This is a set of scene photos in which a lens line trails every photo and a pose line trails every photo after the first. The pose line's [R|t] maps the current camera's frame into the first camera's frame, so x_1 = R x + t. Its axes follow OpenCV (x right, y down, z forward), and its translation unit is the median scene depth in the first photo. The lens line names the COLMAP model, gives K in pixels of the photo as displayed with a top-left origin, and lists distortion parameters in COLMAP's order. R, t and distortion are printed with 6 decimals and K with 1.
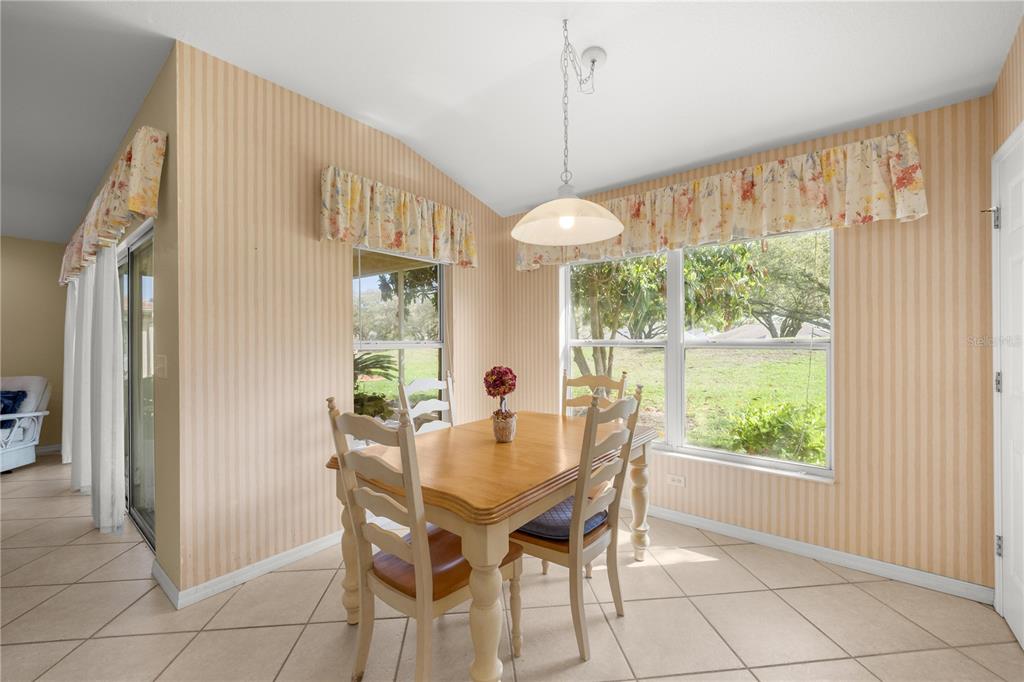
lens RADIAL K [[414.3, 0, 507.1], [0, 414.3, 341.7], [0, 0, 1]] dist [-0.001437, 0.000064]
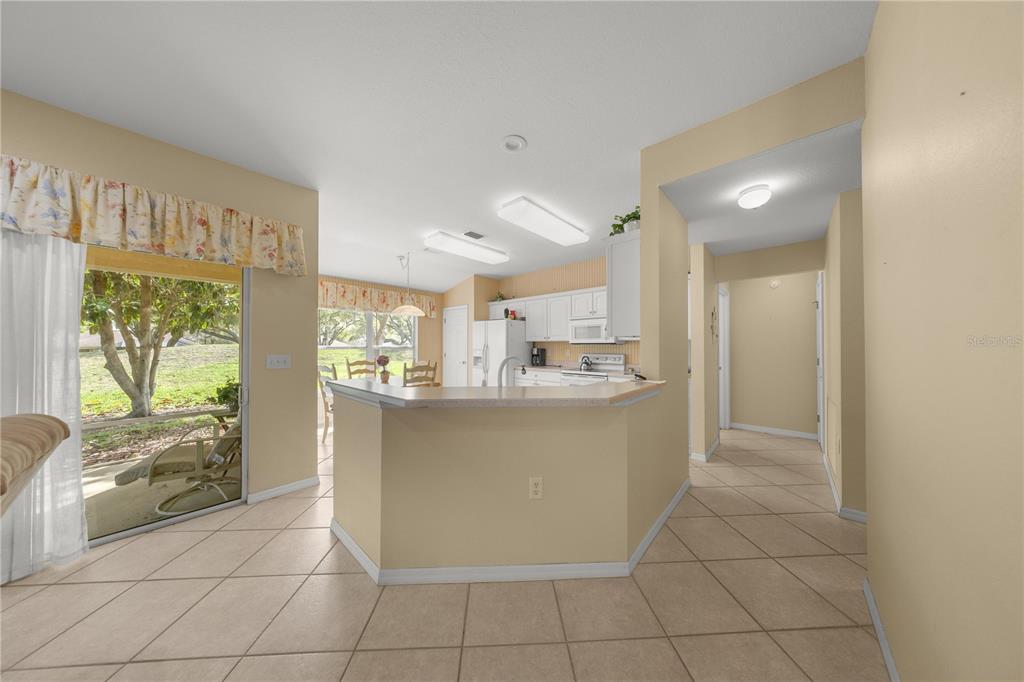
lens RADIAL K [[300.8, 0, 506.5], [0, 300.8, 342.6], [0, 0, 1]] dist [-0.003849, 0.001147]
pose [[0.079512, 0.004905, 0.996822, -1.984754], [-0.003890, 0.999982, -0.004611, -0.028936], [-0.996826, -0.003511, 0.079530, -0.008643]]
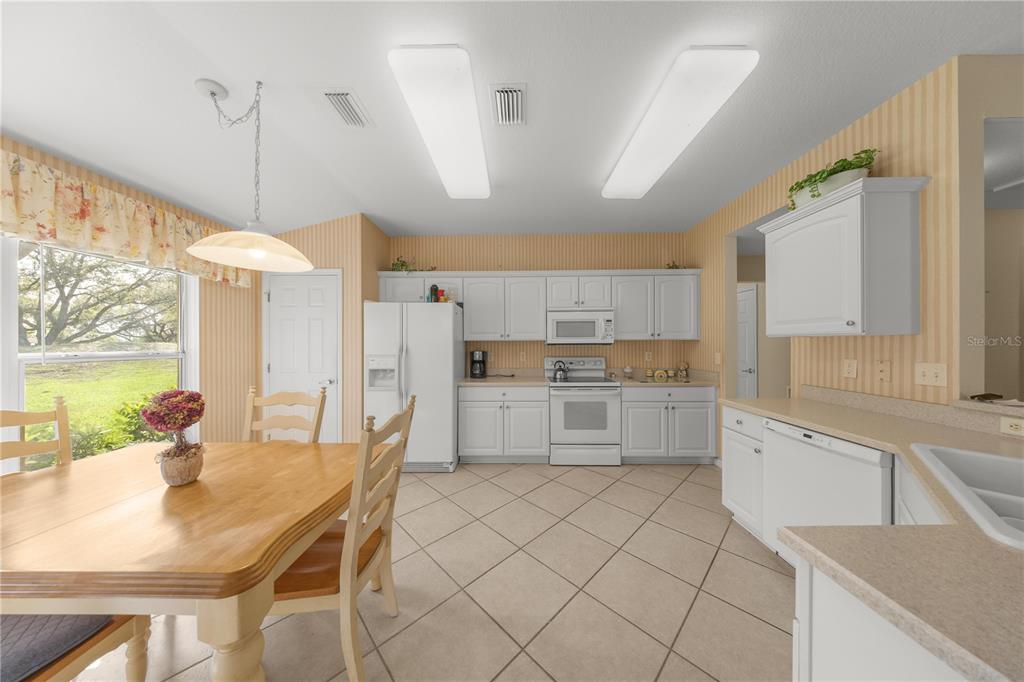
lens RADIAL K [[300.8, 0, 512.5], [0, 300.8, 343.0], [0, 0, 1]] dist [-0.003849, 0.001147]
pose [[-0.607399, 0.001292, 0.794396, -0.851958], [-0.002074, 0.999993, -0.003212, -0.033770], [-0.794394, -0.003599, -0.607392, 0.827167]]
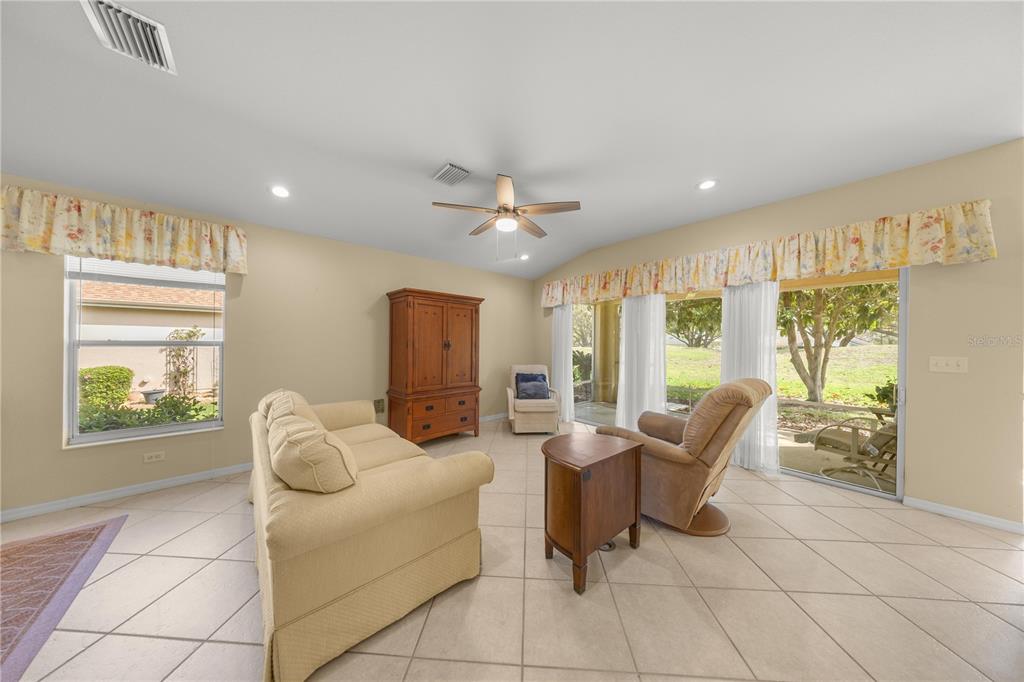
lens RADIAL K [[300.8, 0, 516.9], [0, 300.8, 341.2], [0, 0, 1]] dist [-0.003849, 0.001147]
pose [[0.983837, 0.007827, -0.178897, -2.162801], [-0.007579, 0.999969, 0.002069, -0.028148], [0.178908, -0.000680, 0.983866, -0.311438]]
